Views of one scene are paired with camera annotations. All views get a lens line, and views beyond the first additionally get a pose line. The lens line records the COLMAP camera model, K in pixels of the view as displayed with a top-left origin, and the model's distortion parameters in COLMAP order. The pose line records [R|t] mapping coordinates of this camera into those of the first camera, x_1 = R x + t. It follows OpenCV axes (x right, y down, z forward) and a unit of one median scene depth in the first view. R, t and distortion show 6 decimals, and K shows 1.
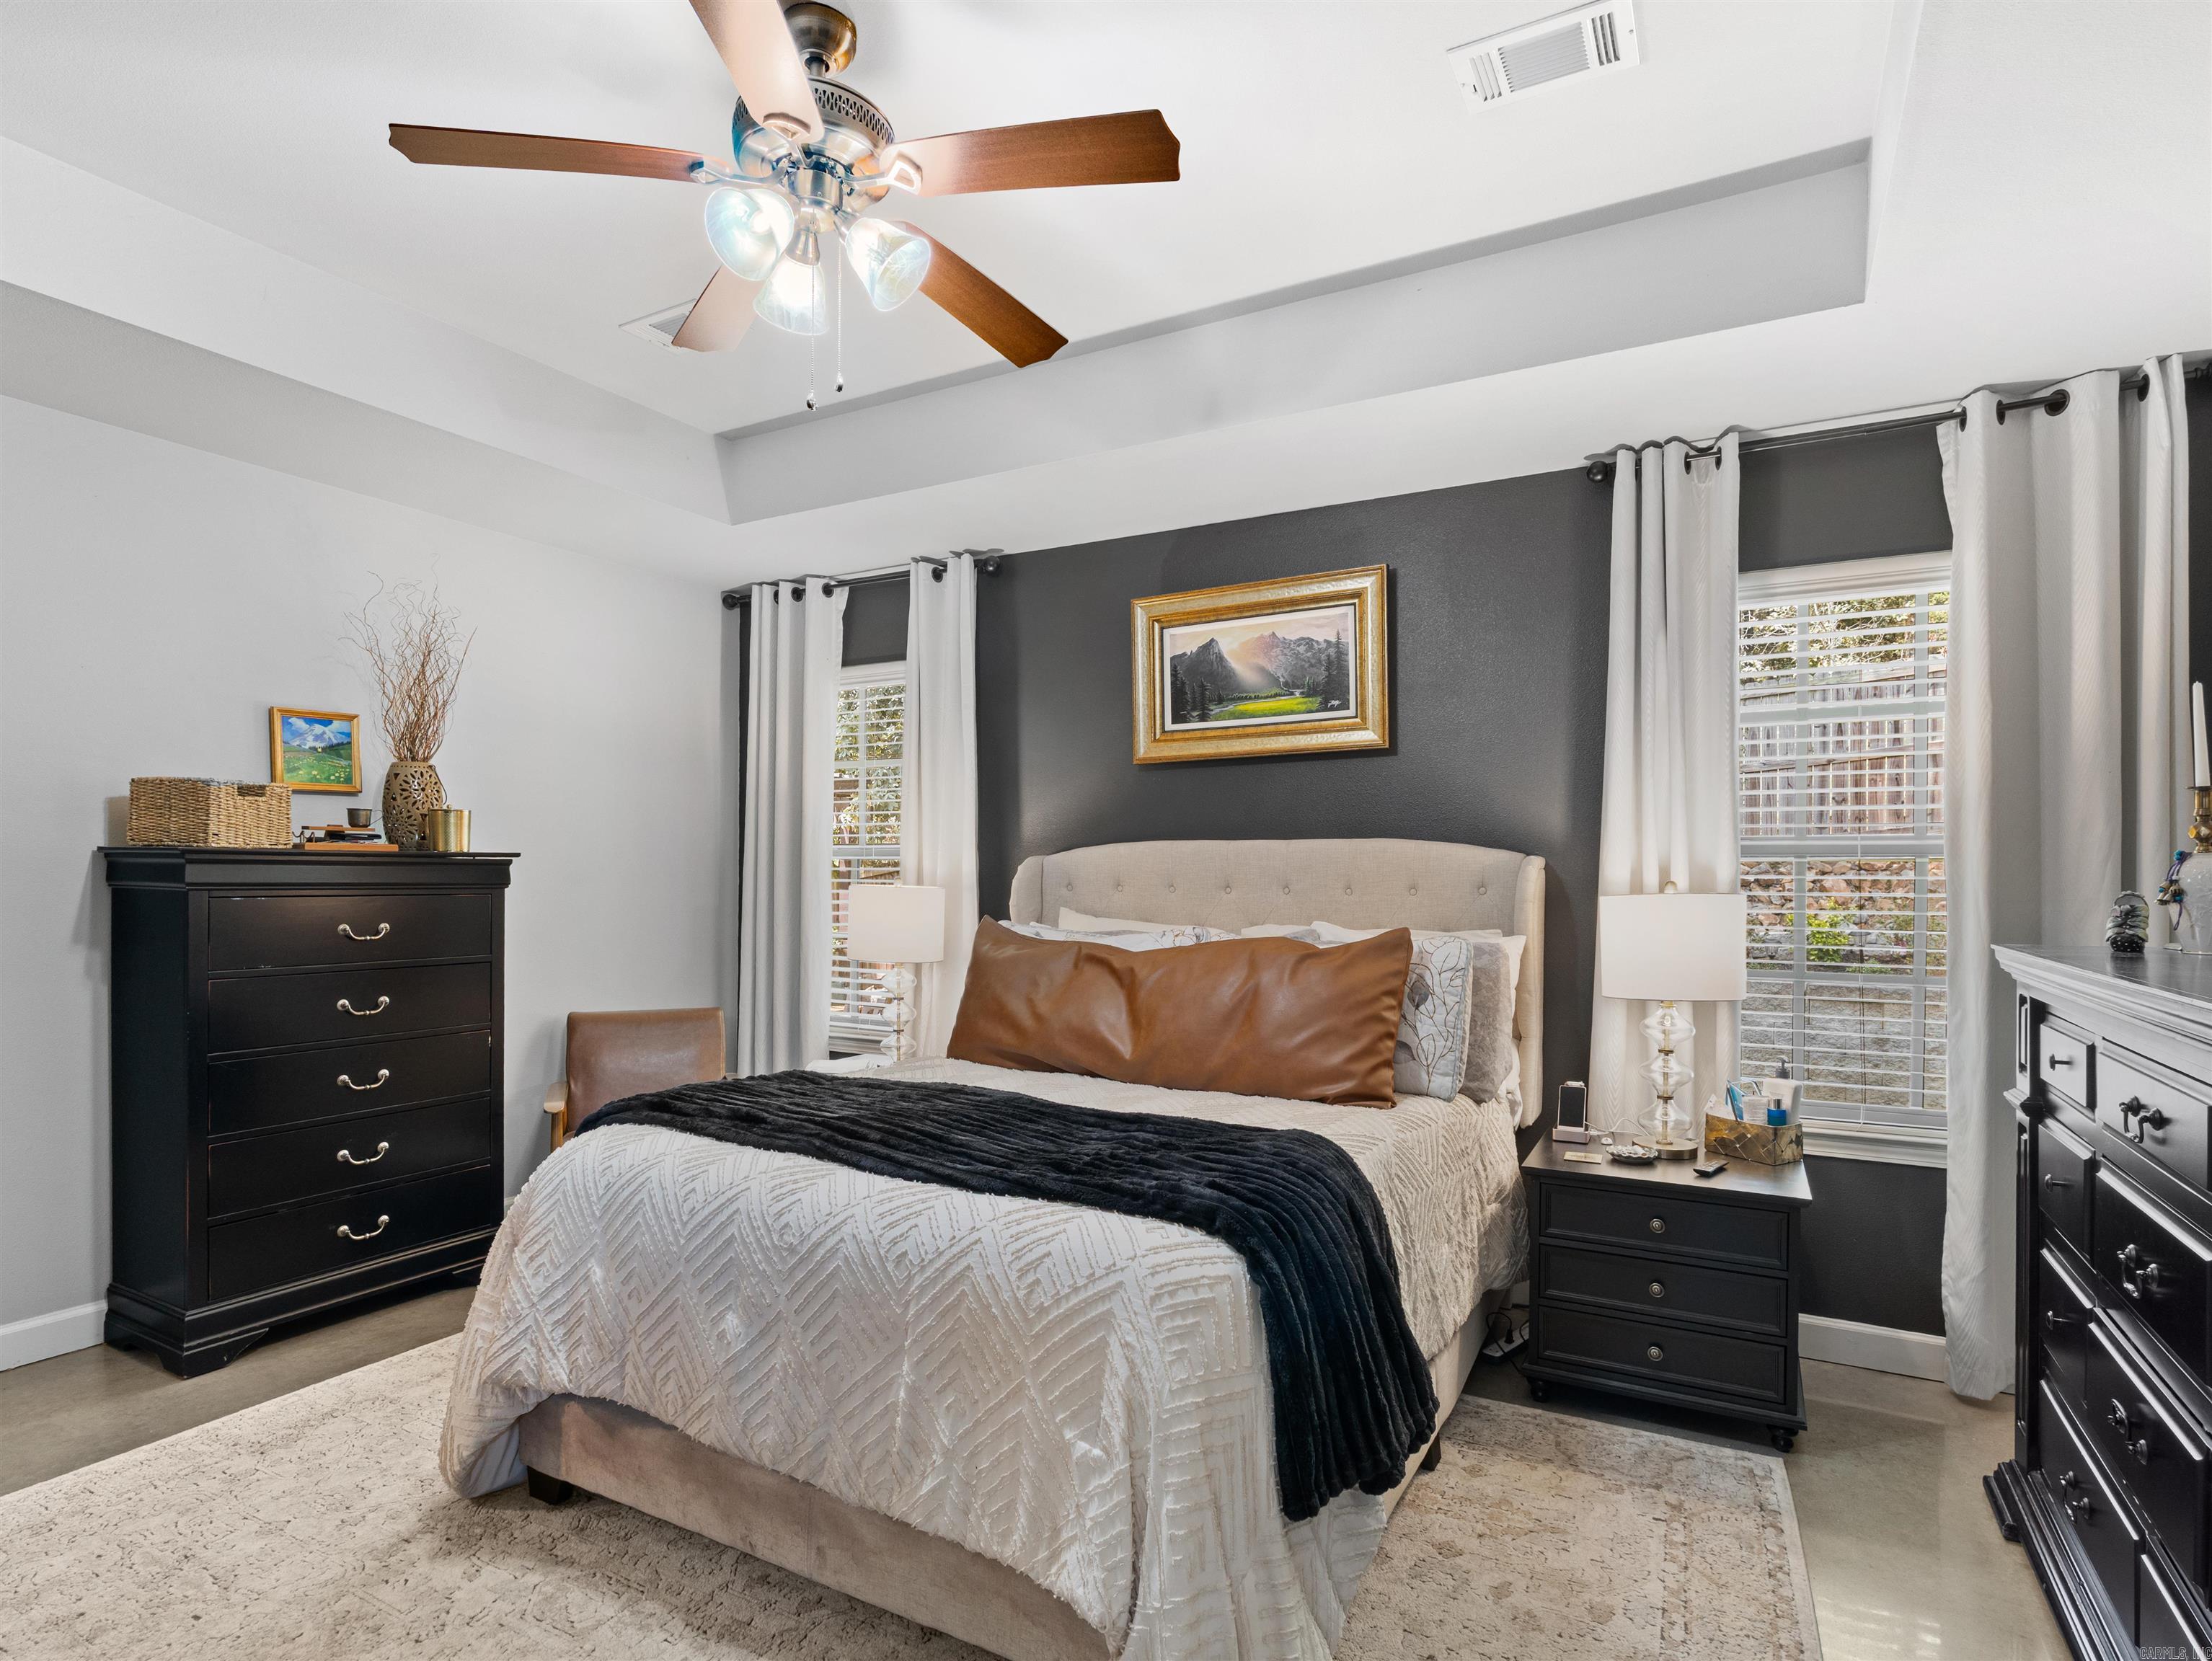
lens RADIAL K [[1141.7, 0, 1104.3], [0, 1141.7, 836.7], [0, 0, 1]] dist [-0.005388, 0.000472]
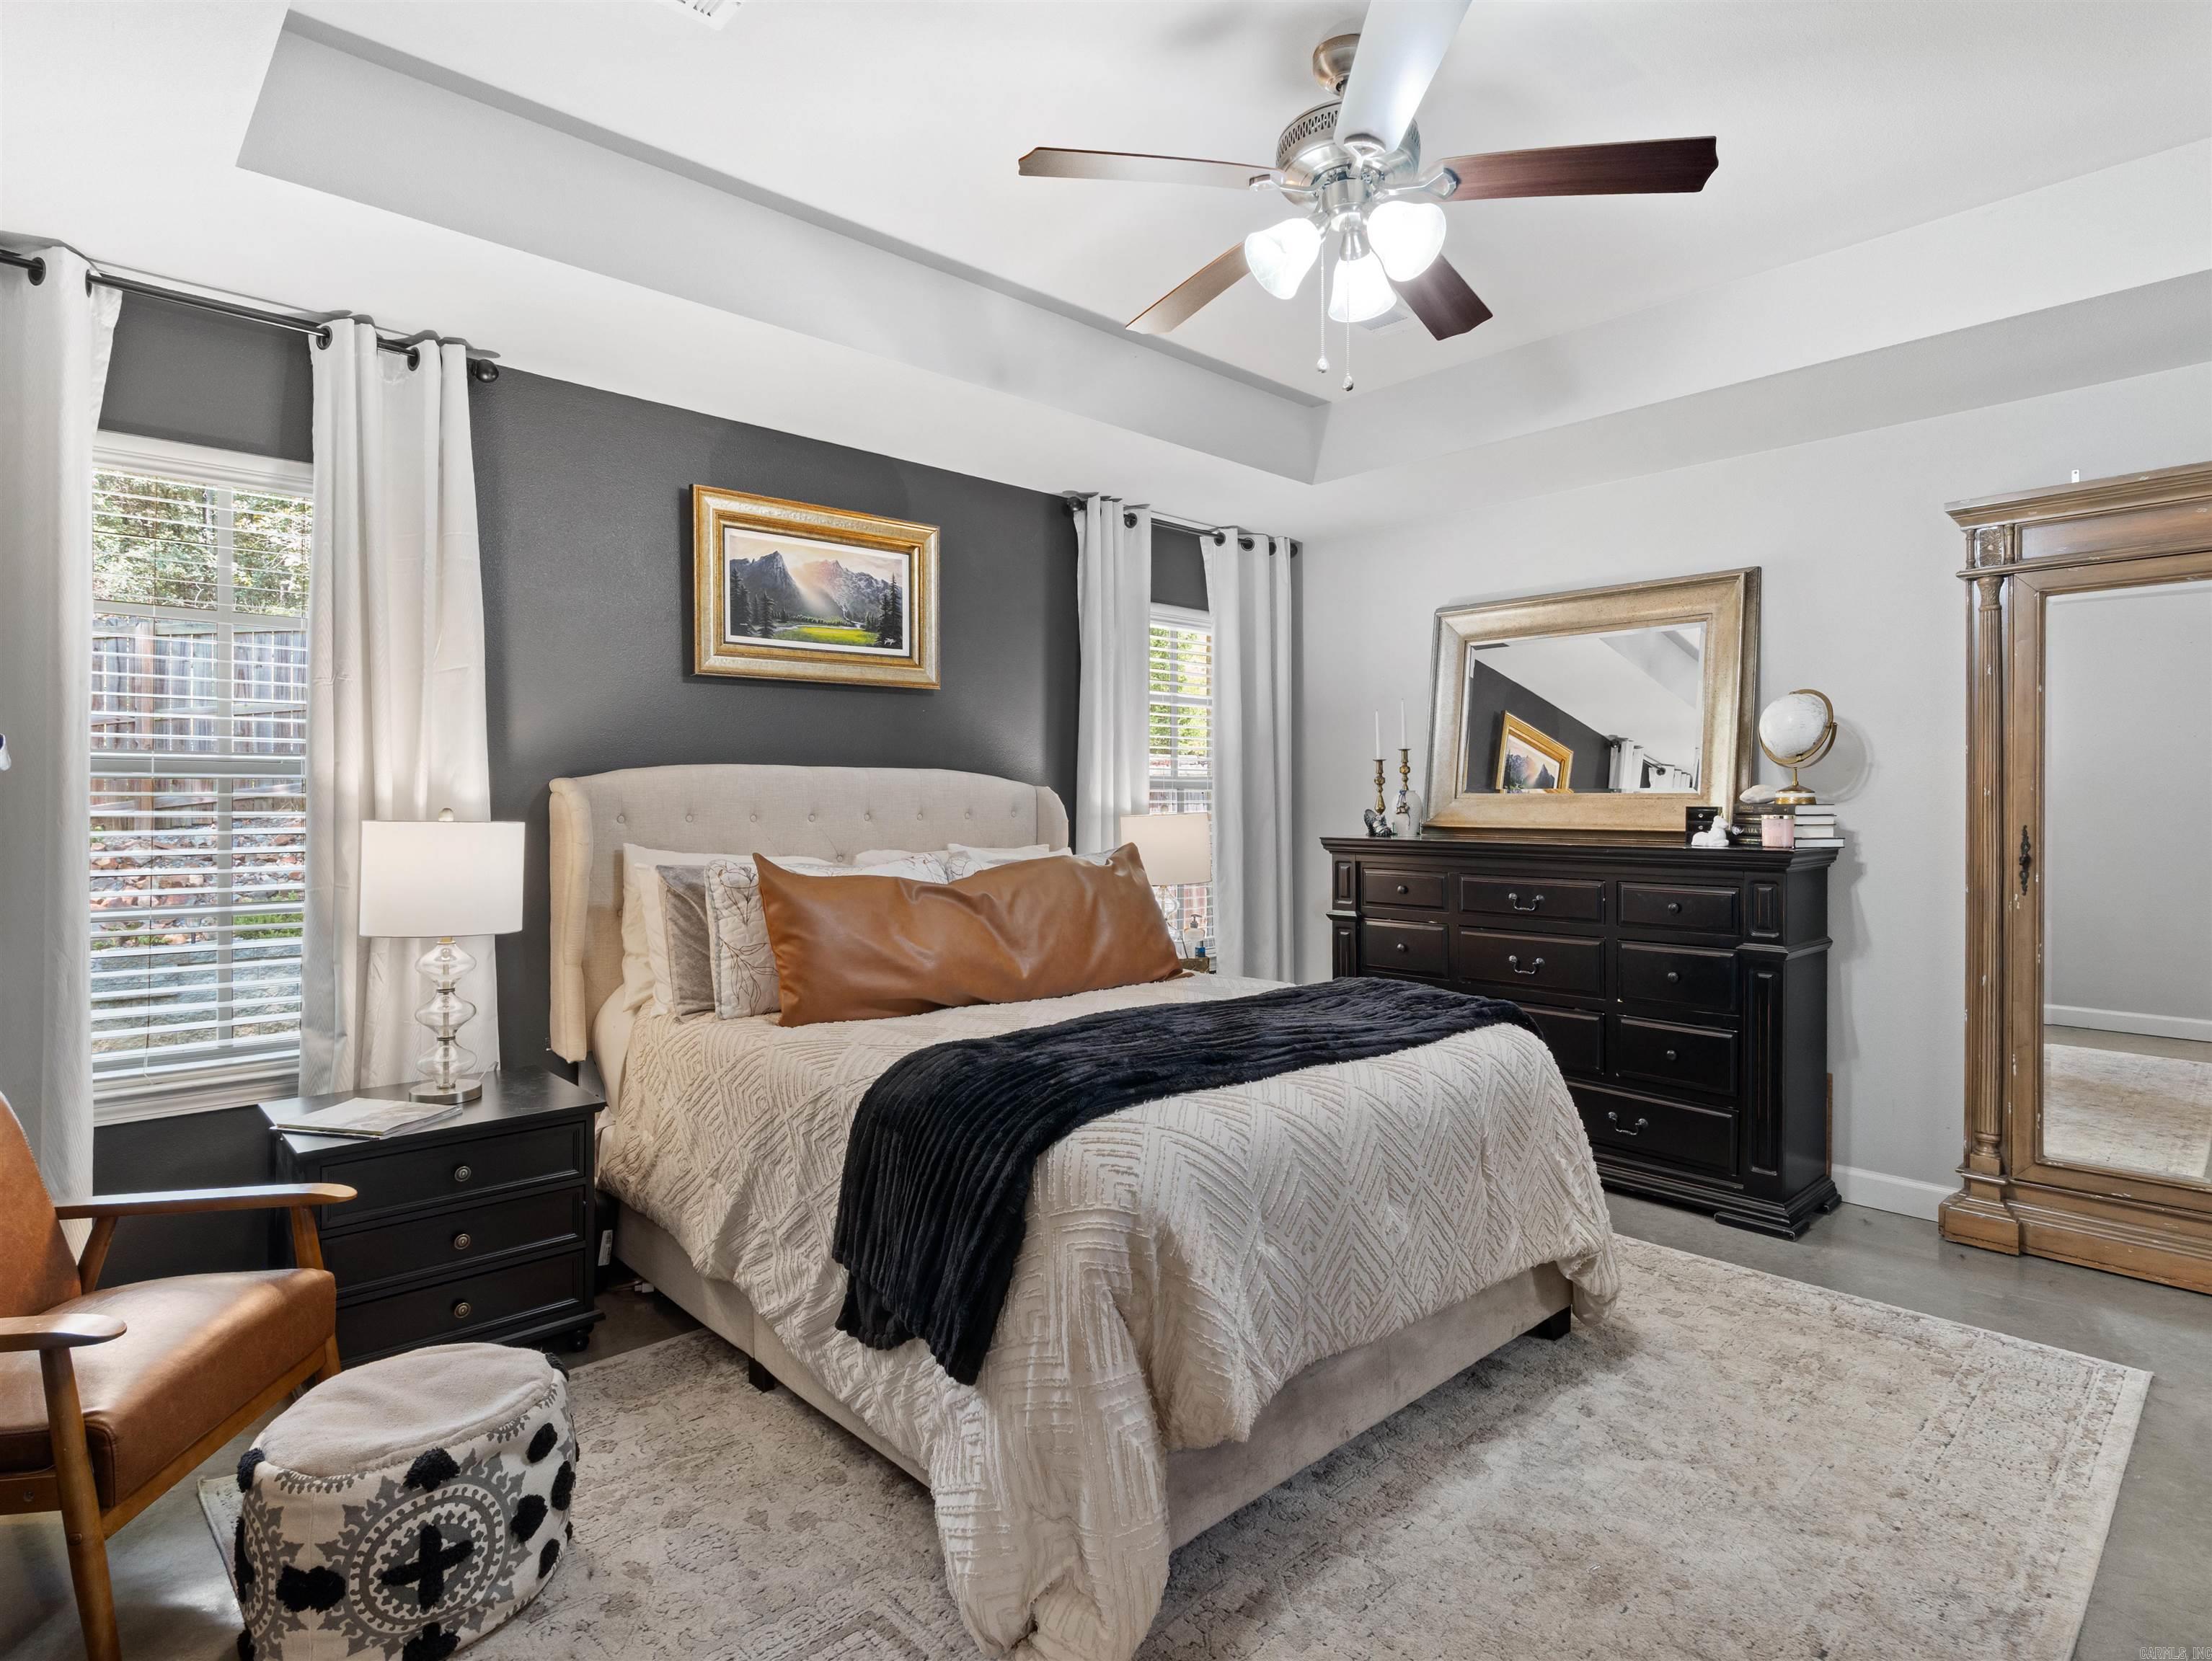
lens RADIAL K [[1199.2, 0, 1138.6], [0, 1199.2, 701.6], [0, 0, 1]] dist [0.003490, 0.000637]
pose [[0.305551, 0.074311, 0.949272, -0.771419], [-0.032616, 0.997182, -0.067563, 0.007735], [-0.951617, -0.010318, 0.307113, 0.420909]]
